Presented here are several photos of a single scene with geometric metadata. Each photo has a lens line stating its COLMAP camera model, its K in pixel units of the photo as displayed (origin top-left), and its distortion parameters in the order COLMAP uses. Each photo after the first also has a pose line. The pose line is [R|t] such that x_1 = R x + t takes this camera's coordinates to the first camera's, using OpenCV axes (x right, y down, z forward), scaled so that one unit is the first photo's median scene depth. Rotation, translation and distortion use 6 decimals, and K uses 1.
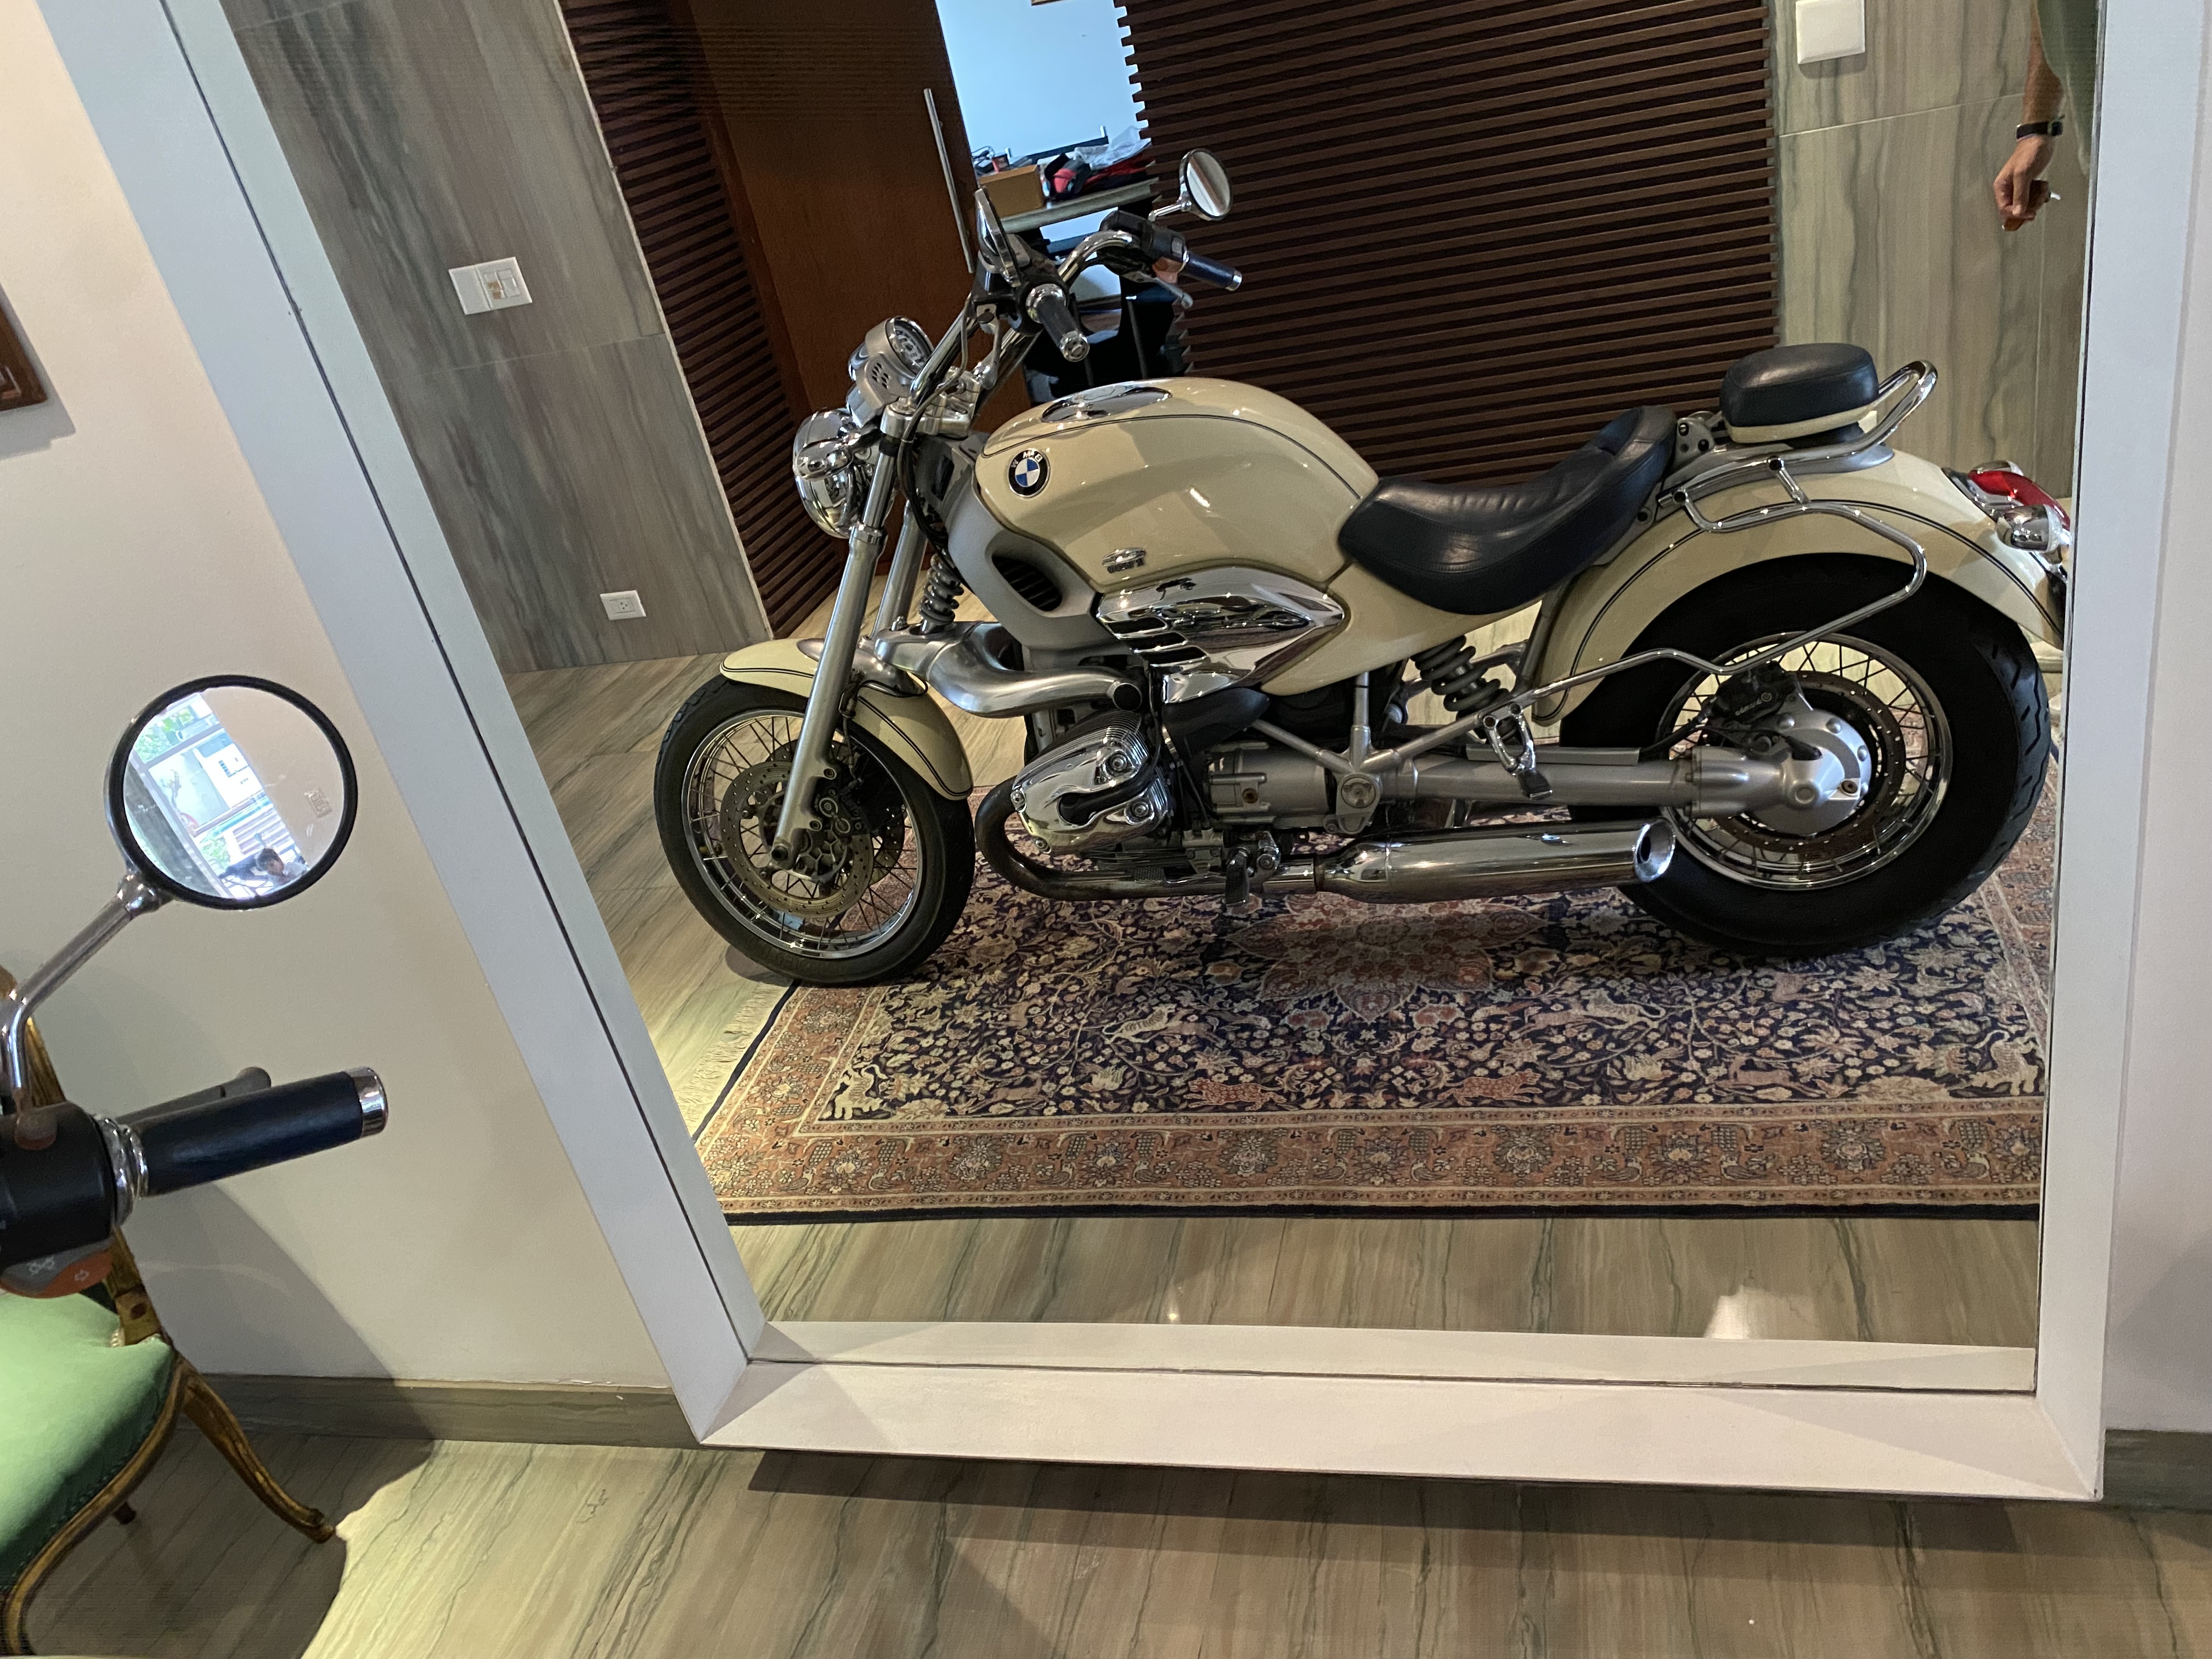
lens RADIAL K [[1657.9, 0, 1106.0], [0, 1657.9, 829.5], [0, 0, 1]] dist [0.001853, -0.009049]
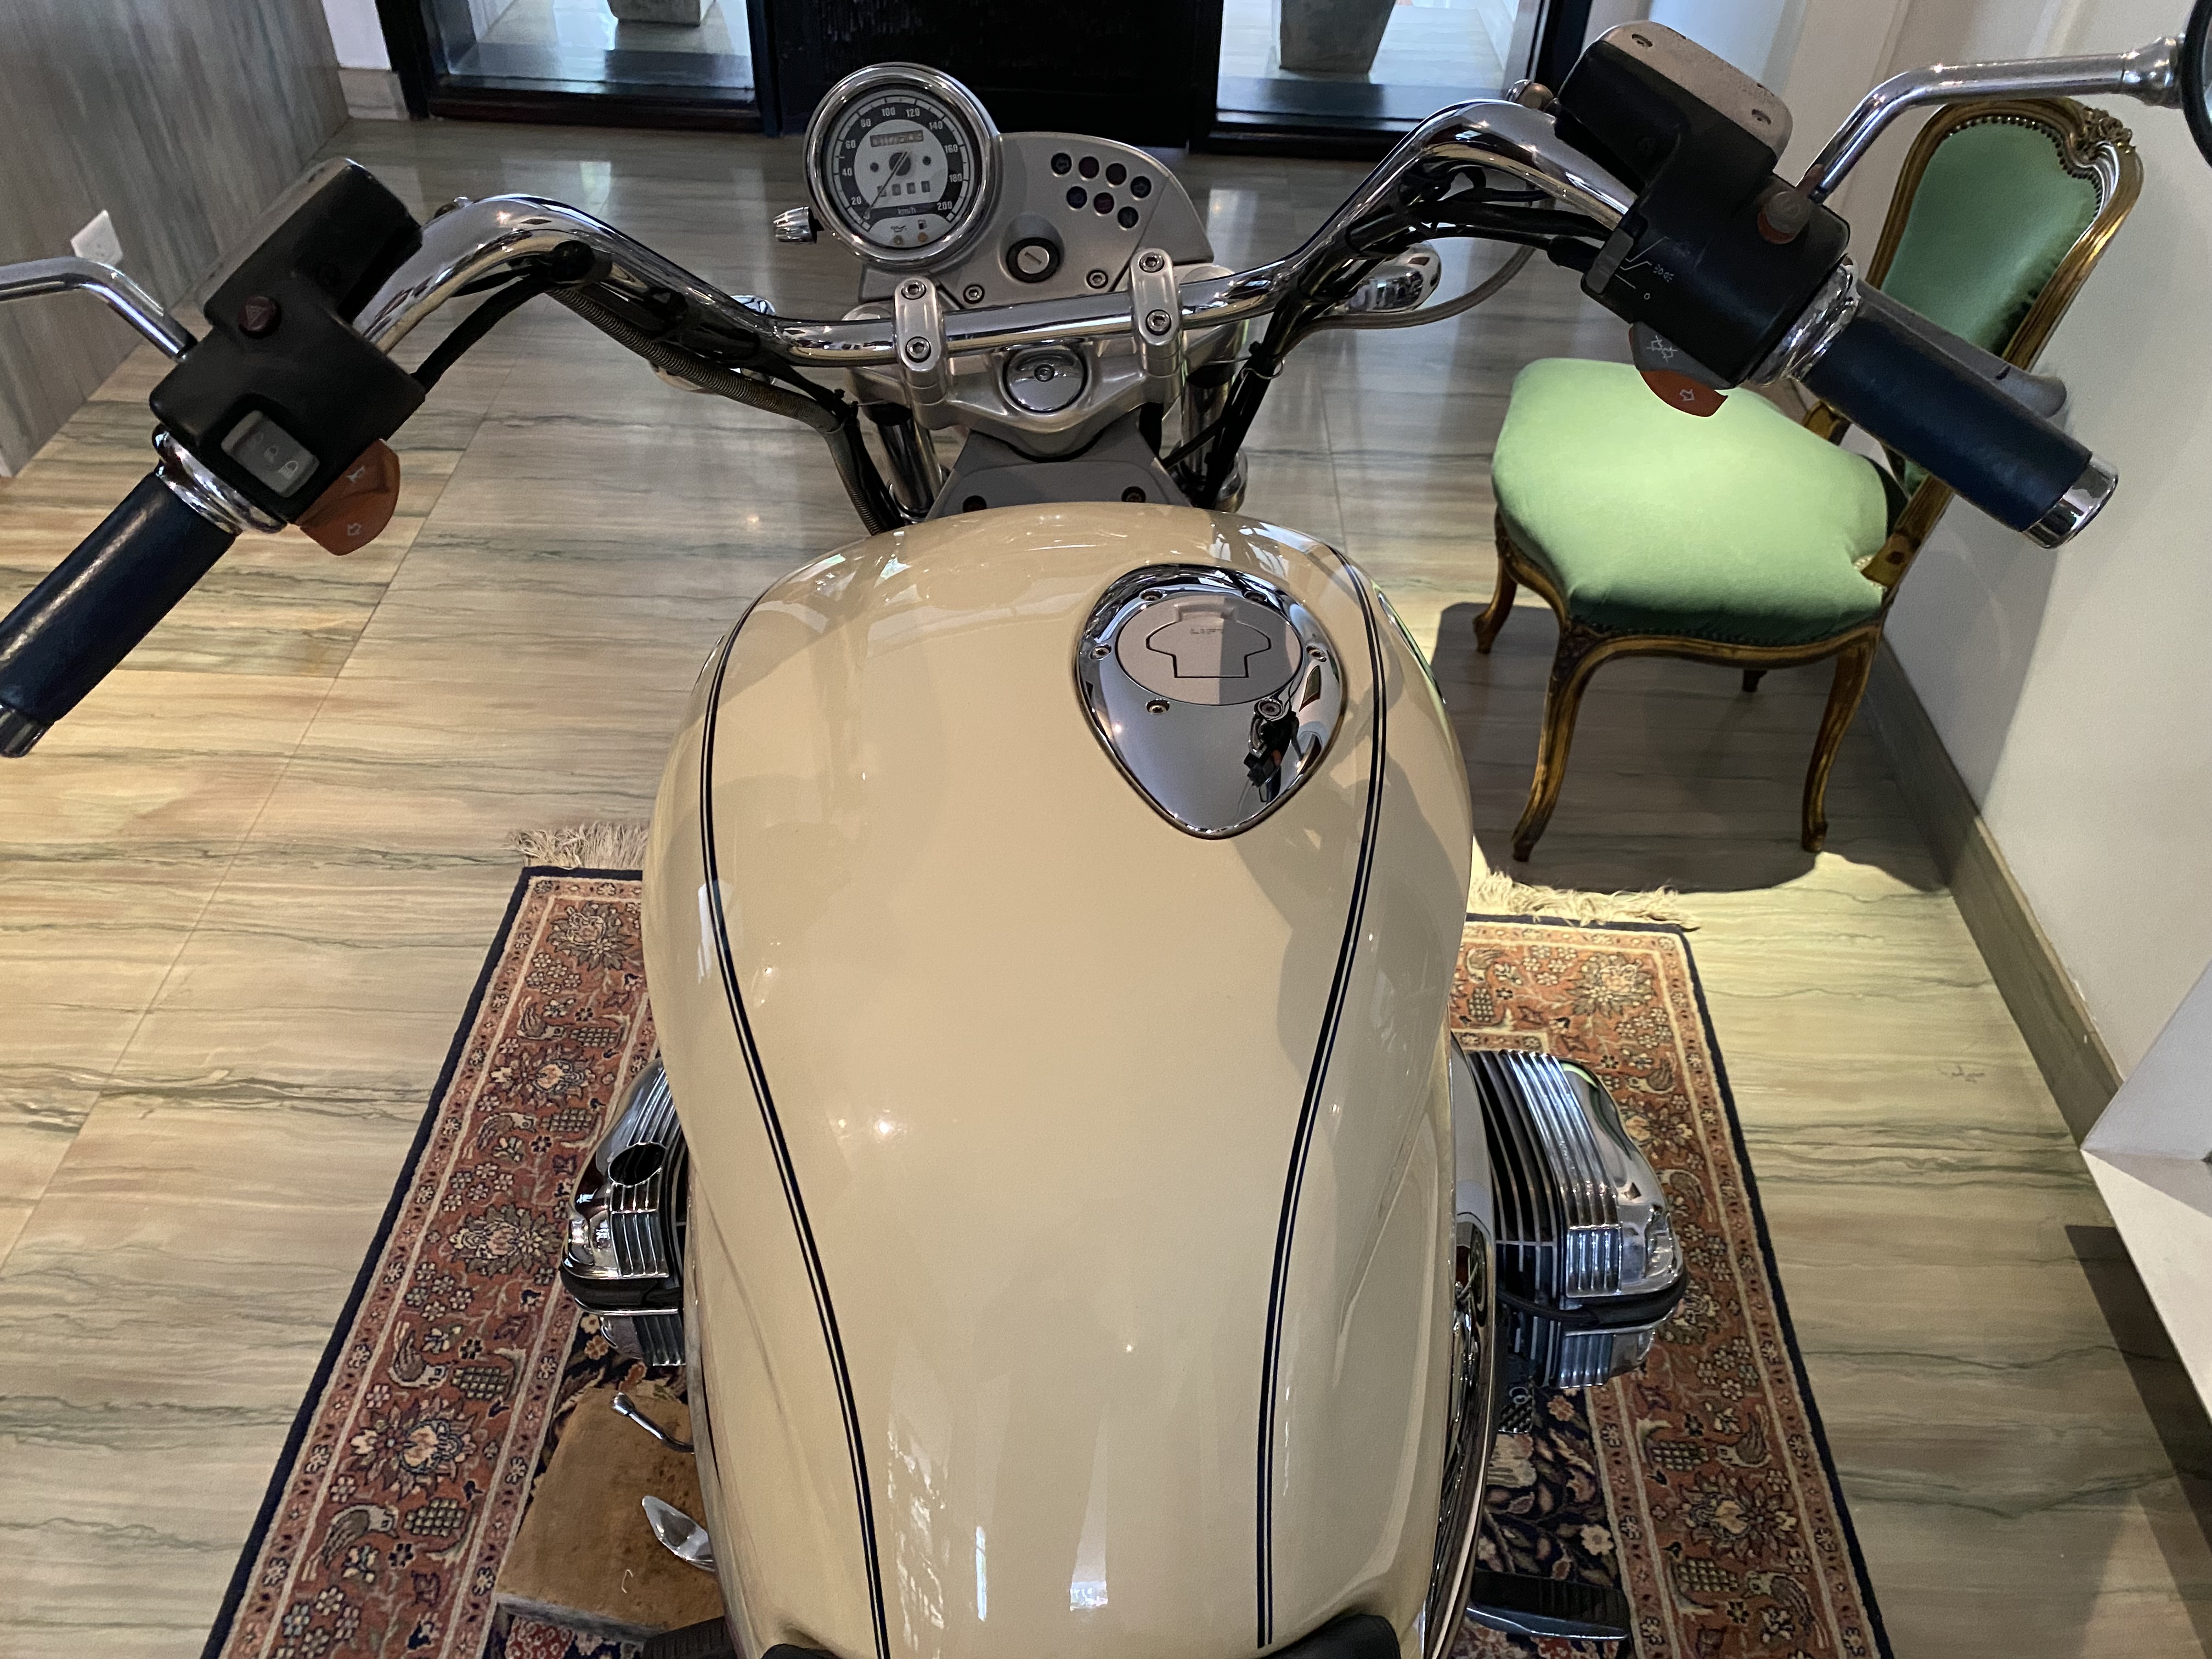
lens RADIAL K [[1657.9, 0, 1106.0], [0, 1657.9, 829.5], [0, 0, 1]] dist [0.001853, -0.009049]
pose [[0.193045, 0.806229, -0.559222, -0.004197], [-0.517413, 0.567903, 0.640133, 0.000610], [0.833677, 0.165774, 0.526784, 0.131566]]
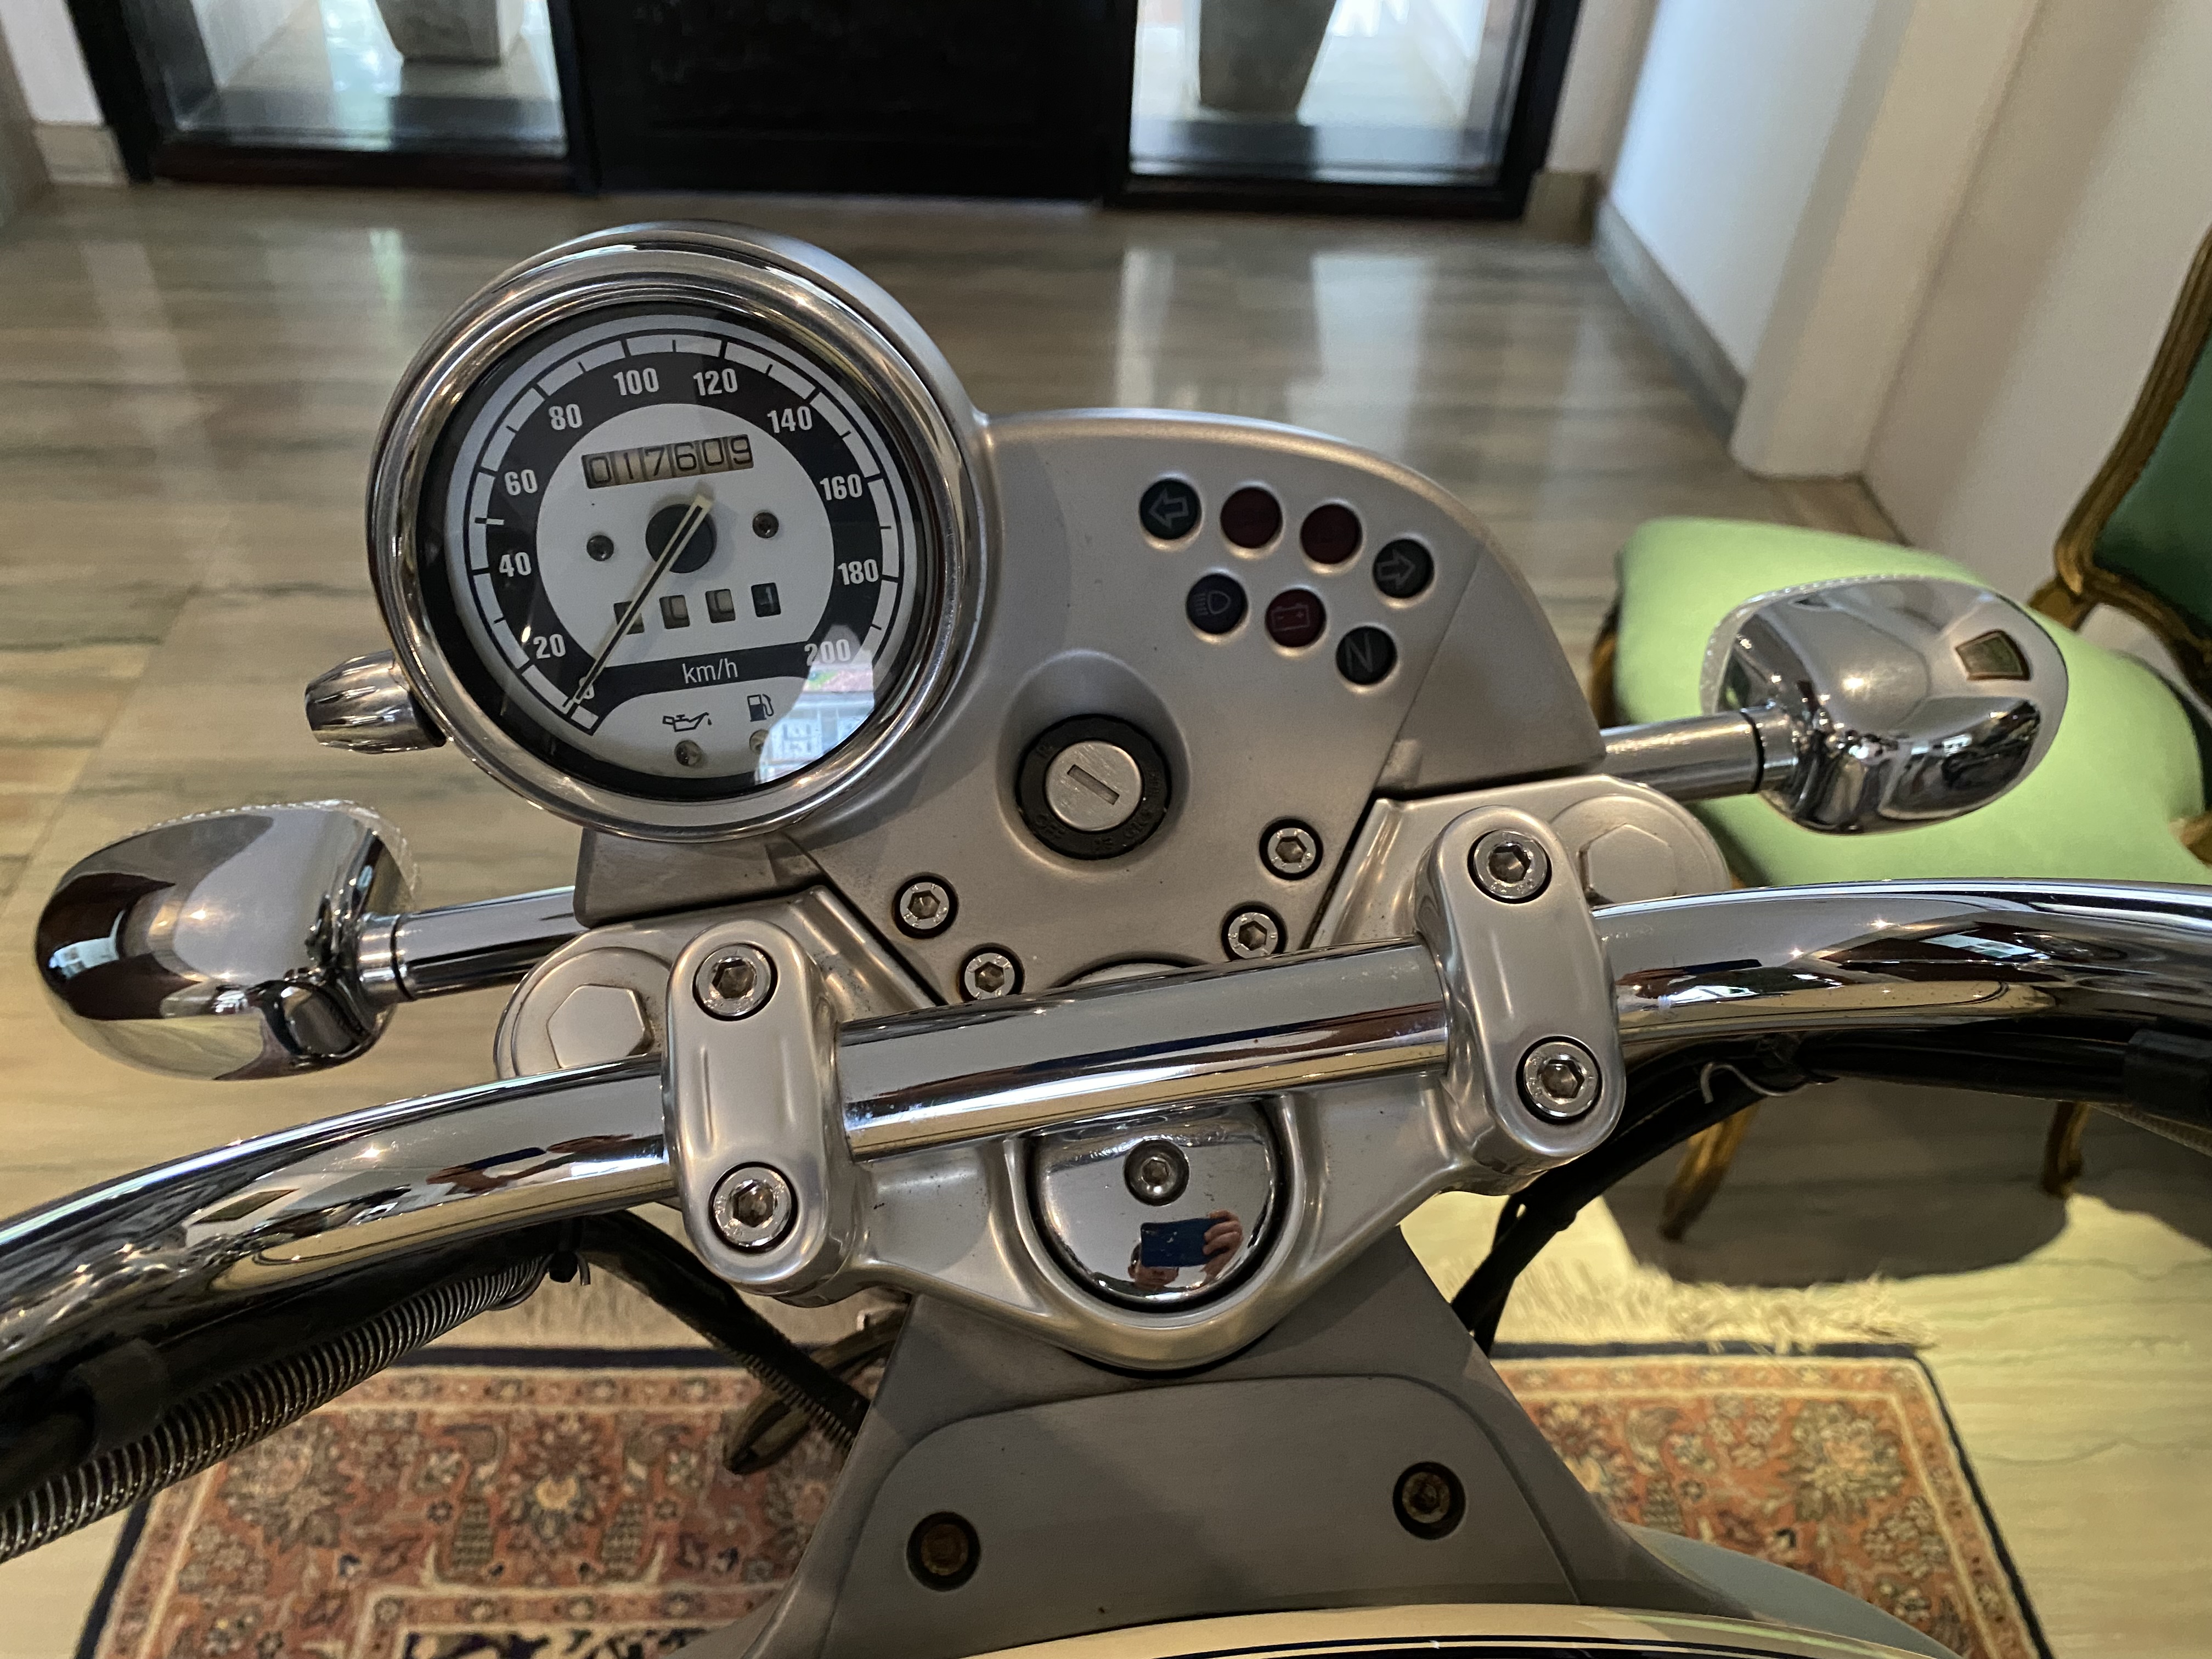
lens RADIAL K [[1715.1, 0, 1106.0], [0, 1715.1, 829.5], [0, 0, 1]] dist [0.026628, -0.062941]
pose [[0.258874, 0.781794, -0.567259, -0.360318], [-0.535408, 0.604943, 0.589392, 0.148284], [0.803942, 0.151136, 0.575183, 0.262524]]
